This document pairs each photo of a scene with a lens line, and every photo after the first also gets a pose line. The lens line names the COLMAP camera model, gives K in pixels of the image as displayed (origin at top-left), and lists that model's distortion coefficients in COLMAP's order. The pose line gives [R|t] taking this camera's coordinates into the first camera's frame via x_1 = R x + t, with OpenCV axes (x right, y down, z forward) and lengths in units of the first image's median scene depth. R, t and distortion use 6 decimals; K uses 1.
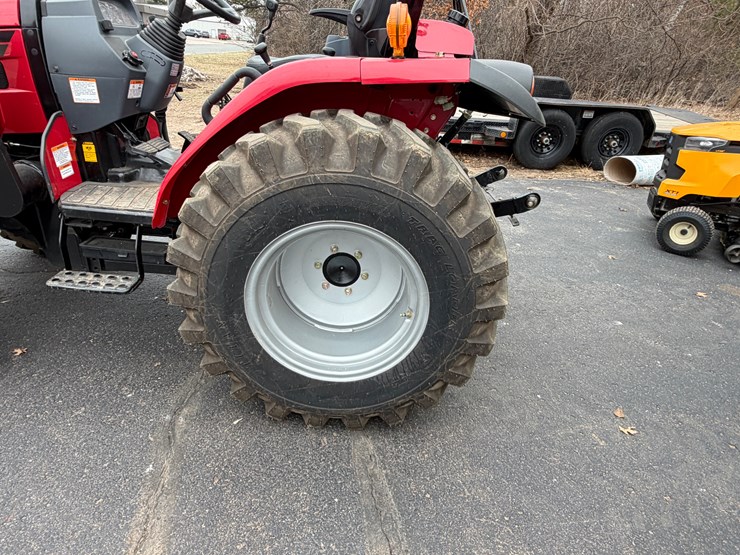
lens RADIAL K [[468.0, 0, 371.5], [0, 468.0, 274.4], [0, 0, 1]] dist [-0.002517, 0.000562]
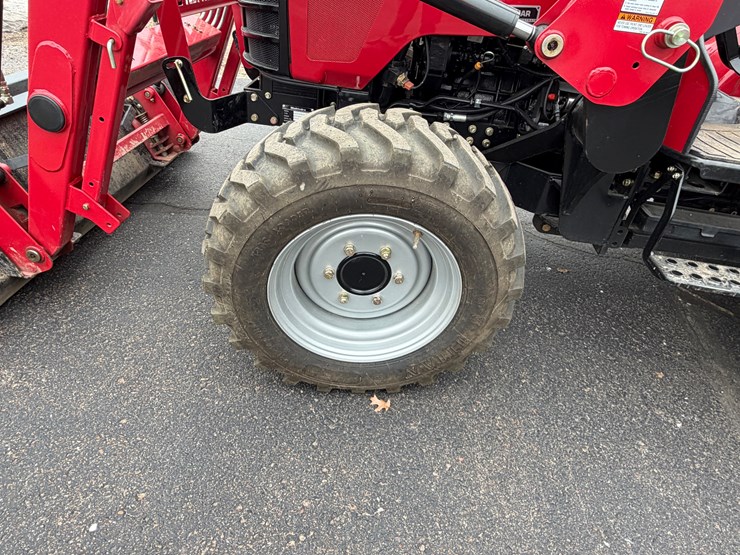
lens RADIAL K [[468.0, 0, 359.6], [0, 468.0, 278.6], [0, 0, 1]] dist [-0.002517, 0.000562]
pose [[0.993587, 0.082813, -0.076987, -1.037332], [-0.069492, 0.984344, 0.161983, -0.055505], [0.089196, -0.155594, 0.983786, 0.283133]]
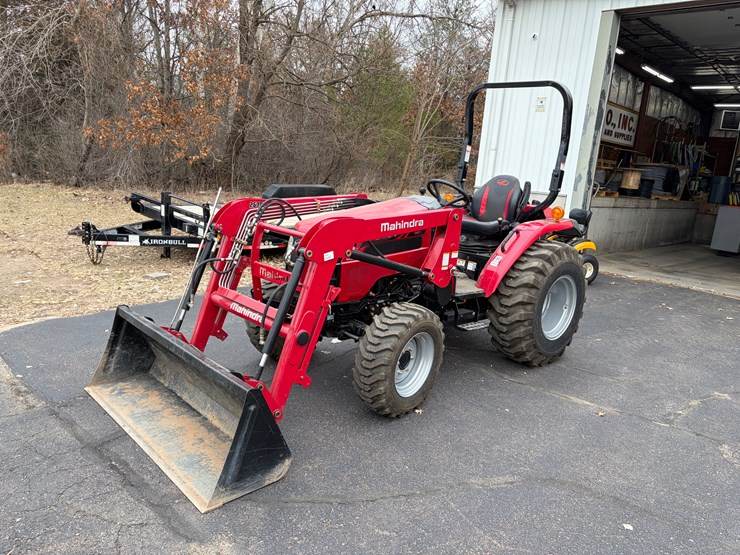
lens RADIAL K [[560.8, 0, 380.7], [0, 560.8, 273.9], [0, 0, 1]] dist [0.054851, -0.057329]
pose [[0.725180, -0.156374, 0.670567, -2.604630], [0.280062, 0.956661, -0.079781, -0.130304], [-0.629030, 0.245656, 0.737546, -0.720171]]
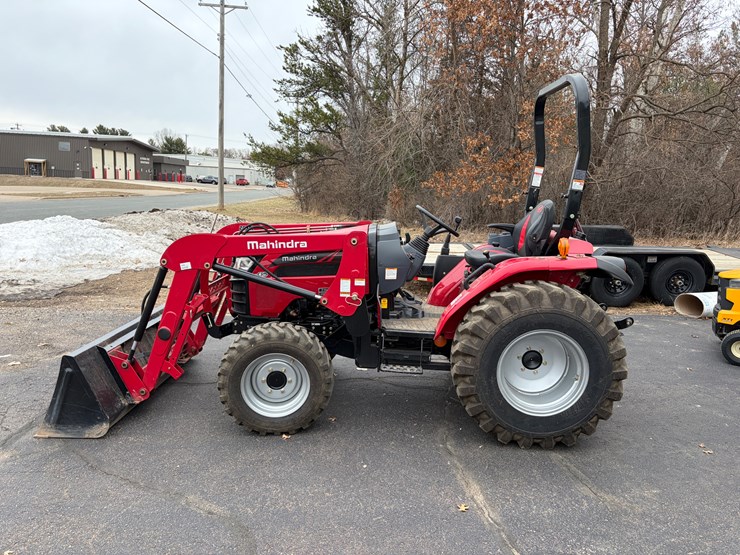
lens RADIAL K [[560.8, 0, 372.5], [0, 560.8, 275.7], [0, 0, 1]] dist [0.054851, -0.057329]
pose [[0.998412, -0.034487, -0.044553, -0.587210], [0.020243, 0.957547, -0.287567, 0.303598], [0.052579, 0.286208, 0.956724, -1.292591]]
